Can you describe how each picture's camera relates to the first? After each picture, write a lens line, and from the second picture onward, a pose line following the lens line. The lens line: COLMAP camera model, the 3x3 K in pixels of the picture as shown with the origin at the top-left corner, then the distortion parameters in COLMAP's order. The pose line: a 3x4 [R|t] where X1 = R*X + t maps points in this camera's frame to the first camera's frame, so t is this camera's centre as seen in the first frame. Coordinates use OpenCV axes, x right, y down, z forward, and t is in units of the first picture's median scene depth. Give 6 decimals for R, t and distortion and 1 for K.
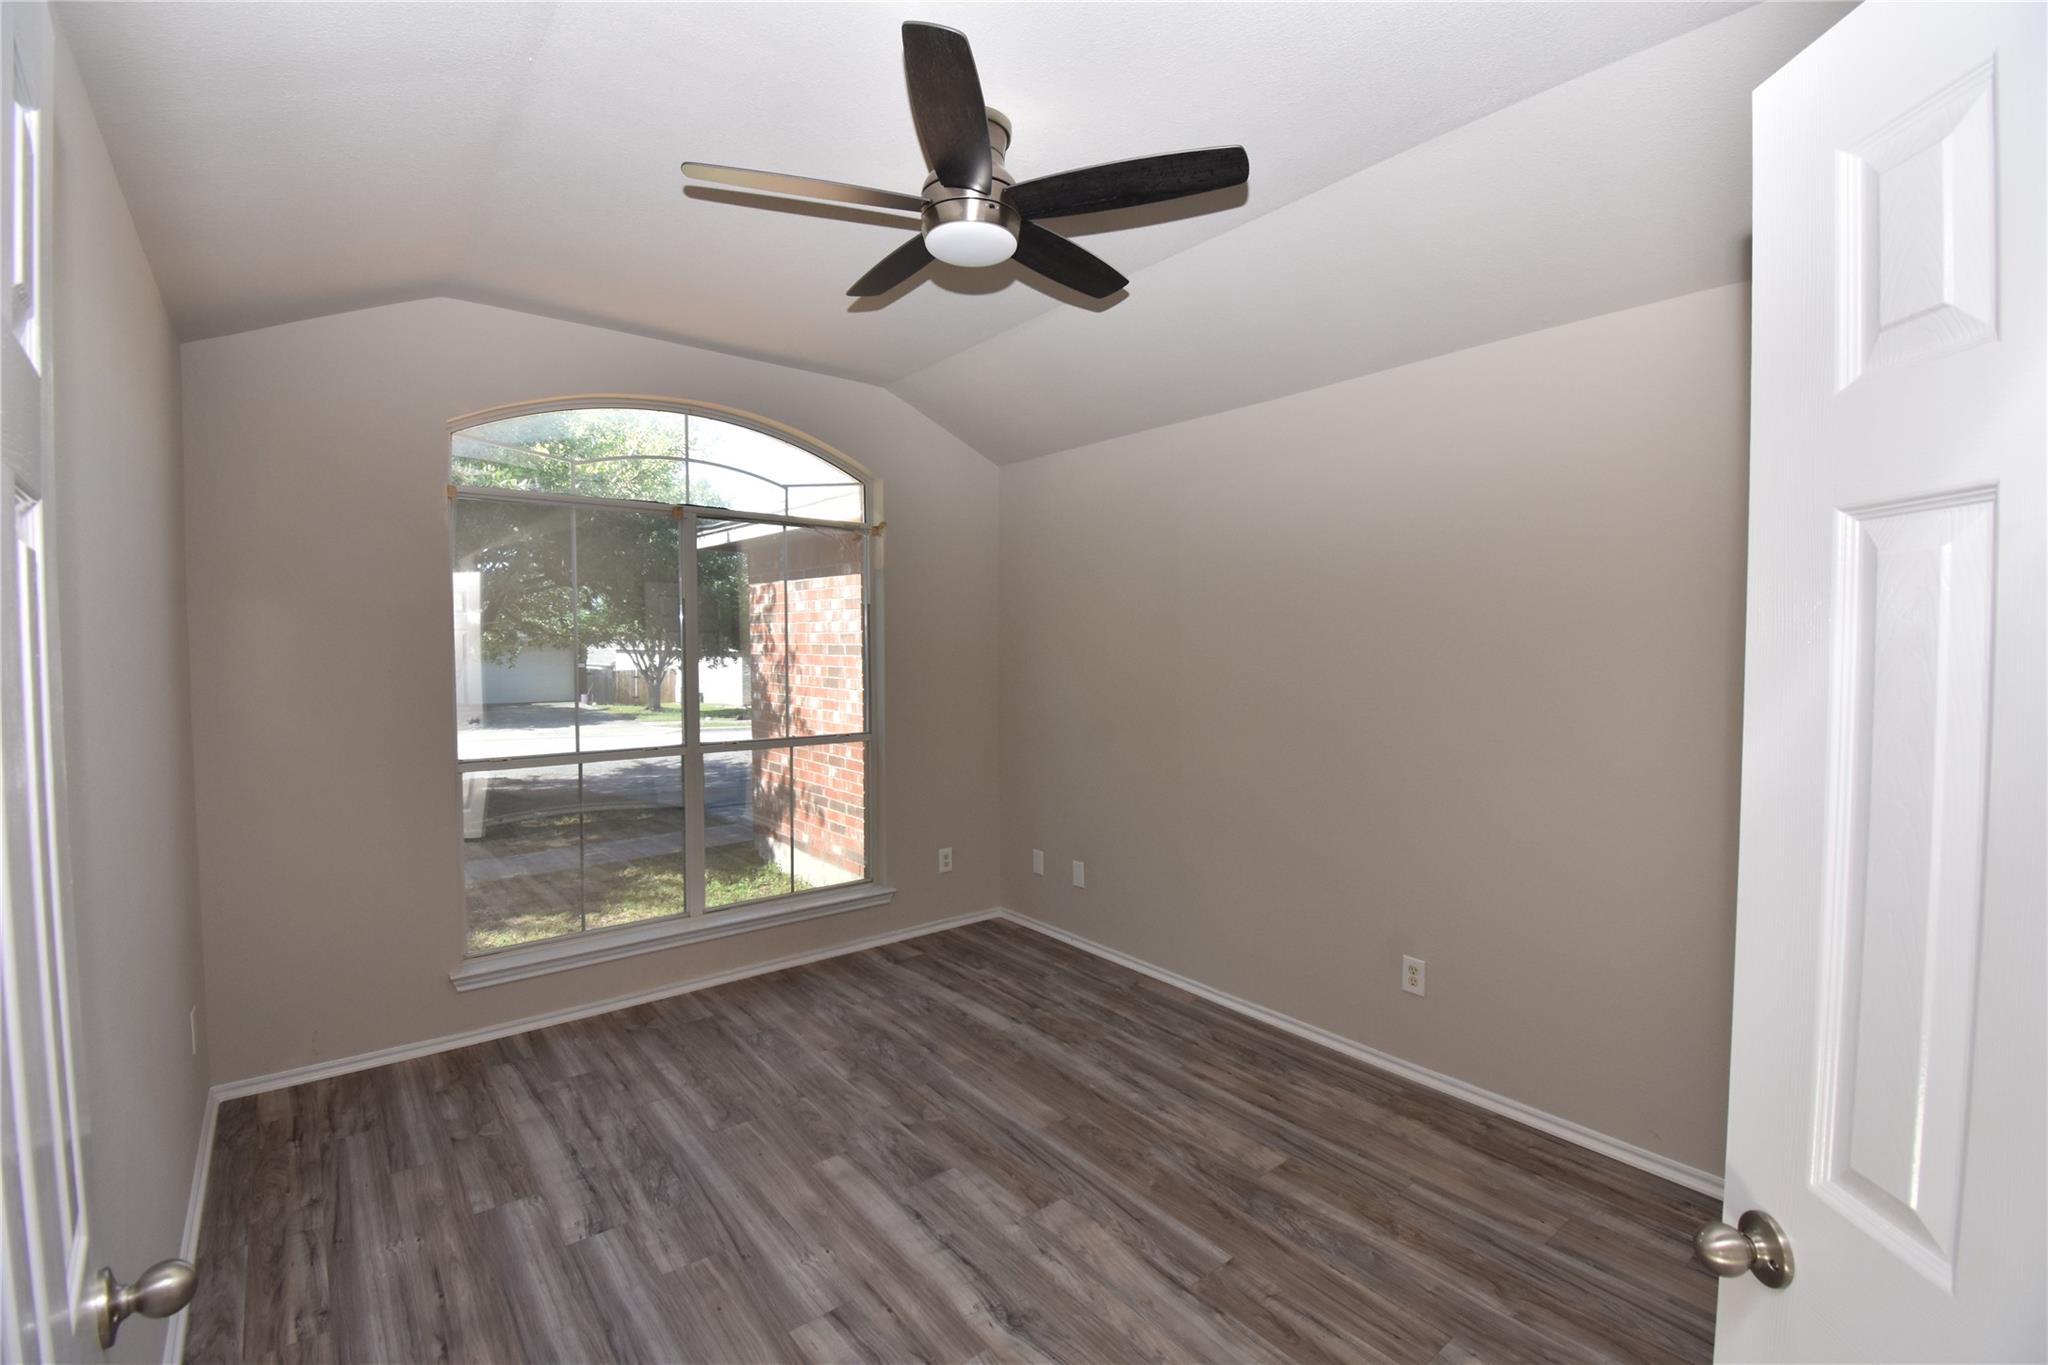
lens RADIAL K [[926.3, 0, 1014.8], [0, 926.3, 685.9], [0, 0, 1]] dist [-0.002629, -0.015834]
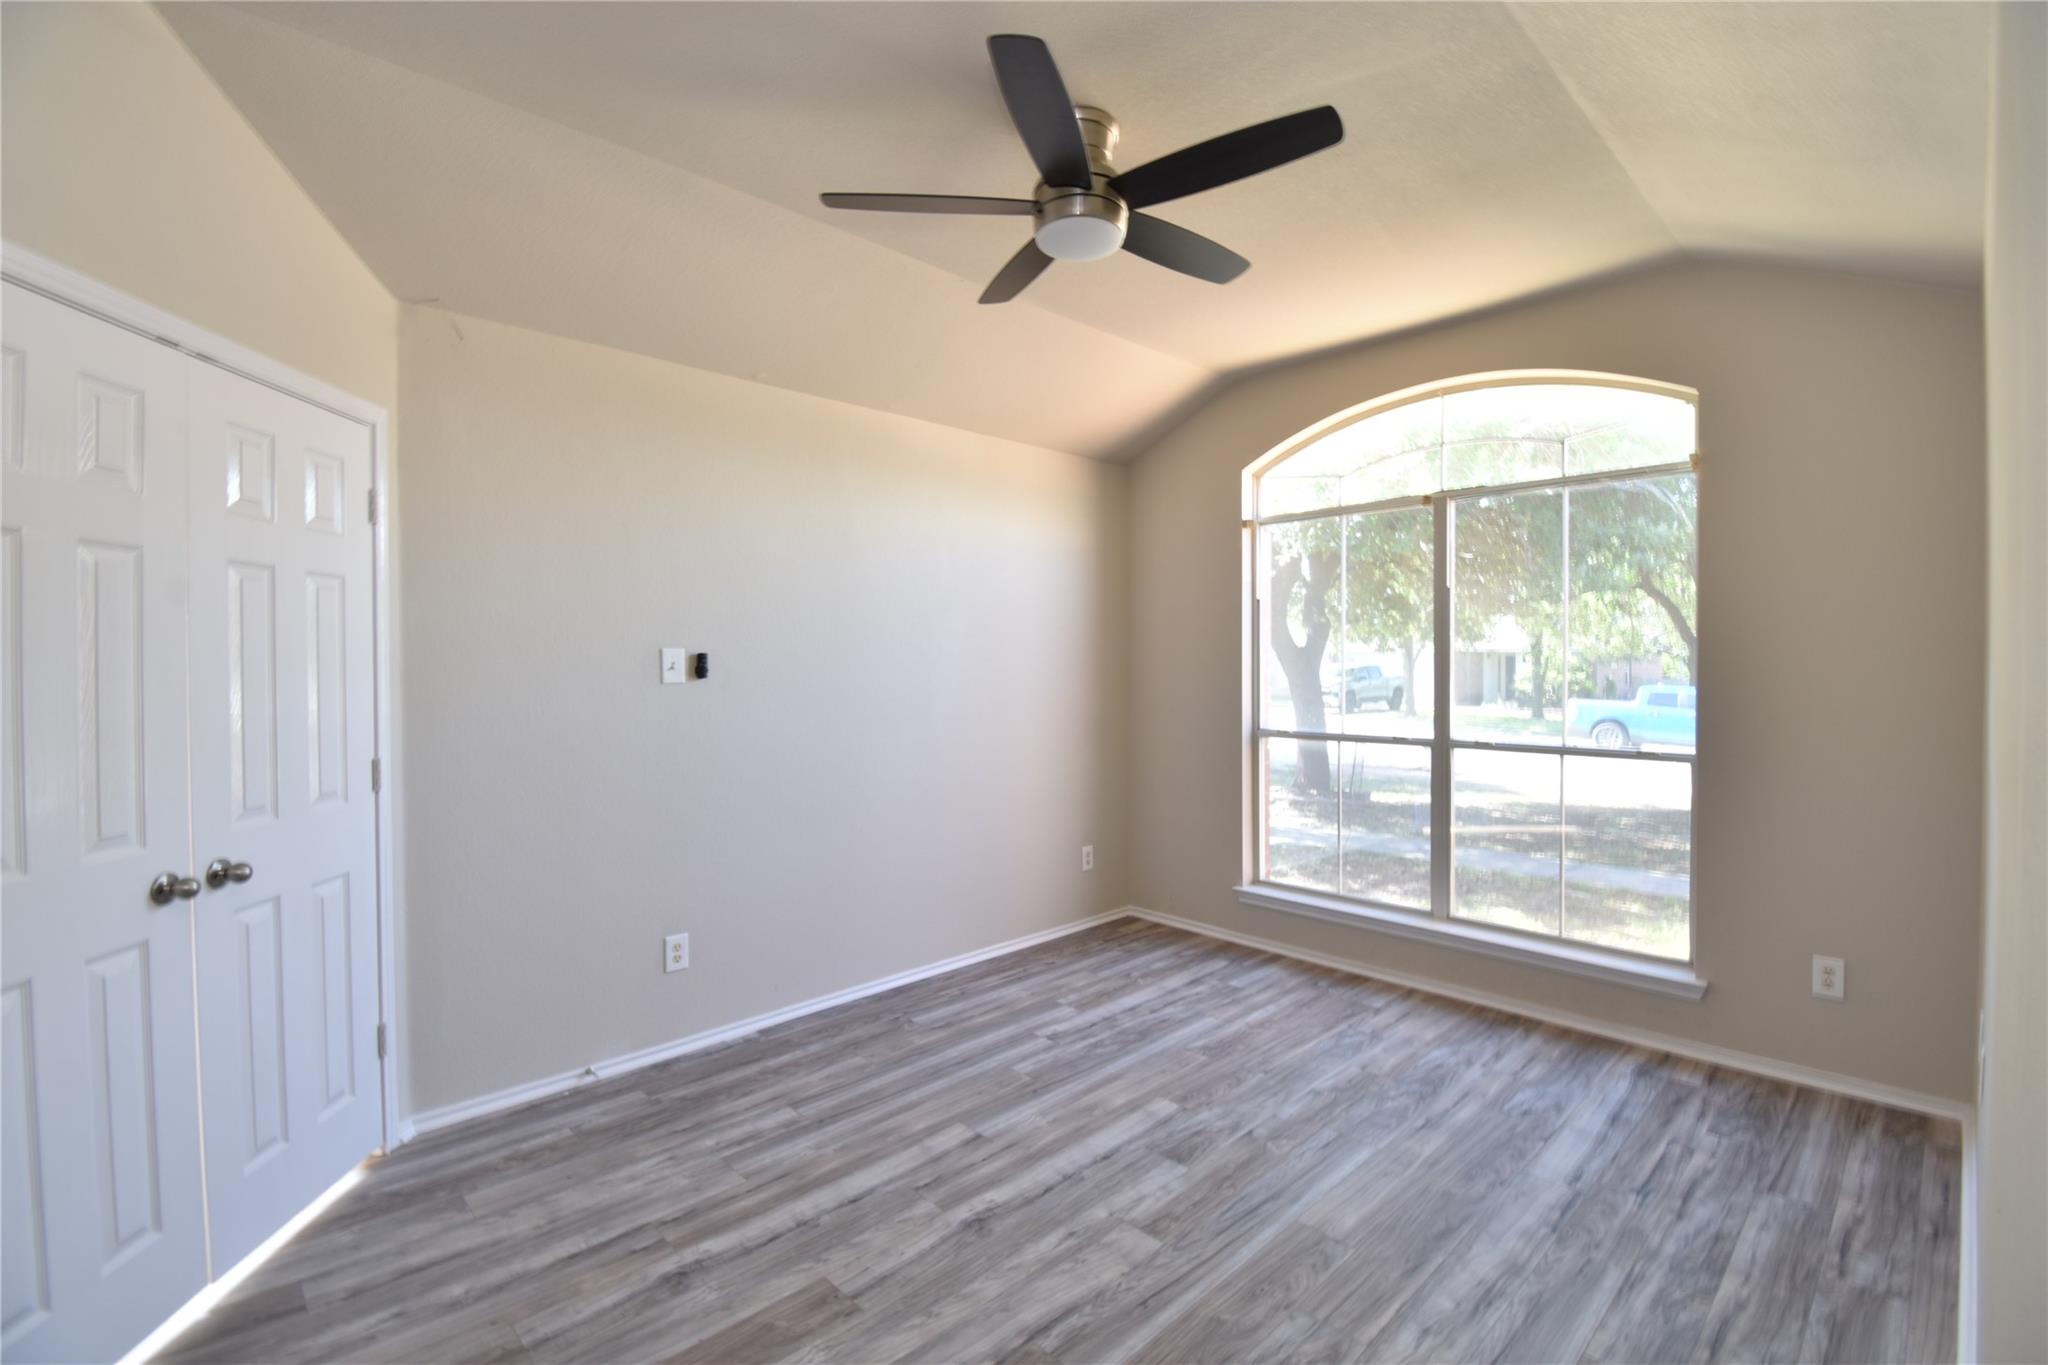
lens RADIAL K [[926.3, 0, 1020.6], [0, 926.3, 673.9], [0, 0, 1]] dist [-0.002629, -0.015834]
pose [[0.067258, 0.014943, -0.997624, 0.775268], [-0.050663, 0.998649, 0.011543, 0.014061], [0.996448, 0.049766, 0.067924, 0.670898]]
